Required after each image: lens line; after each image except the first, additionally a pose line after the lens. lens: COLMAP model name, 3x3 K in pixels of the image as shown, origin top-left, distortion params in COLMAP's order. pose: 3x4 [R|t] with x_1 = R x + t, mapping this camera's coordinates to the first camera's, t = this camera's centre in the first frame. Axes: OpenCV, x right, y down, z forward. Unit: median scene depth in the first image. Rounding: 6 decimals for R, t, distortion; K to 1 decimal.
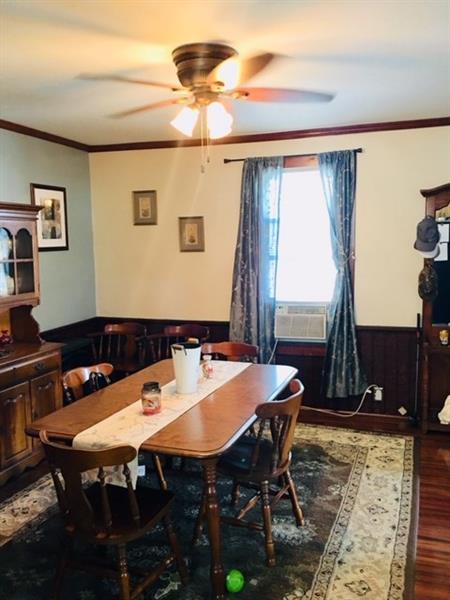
lens RADIAL K [[511.9, 0, 225.0], [0, 511.9, 300.0], [0, 0, 1]] dist [0.072783, -0.096983]
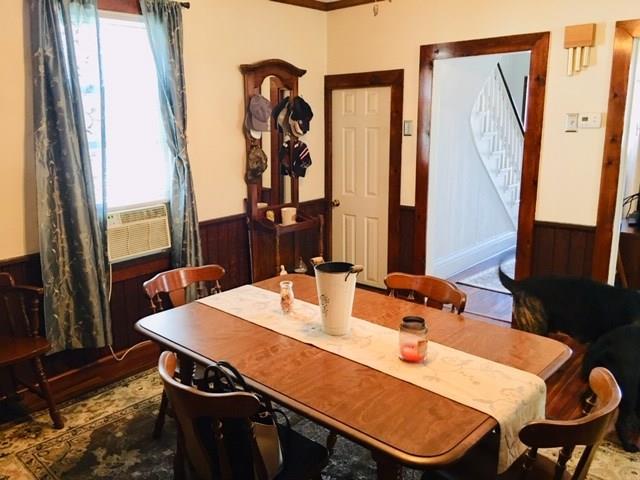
lens RADIAL K [[546.0, 0, 318.3], [0, 546.0, 243.8], [0, 0, 1]] dist [0.072783, -0.096983]
pose [[0.376465, -0.201022, 0.904358, -0.487229], [0.111500, 0.978910, 0.171179, -0.048410], [-0.919696, 0.036393, 0.390940, 0.467473]]
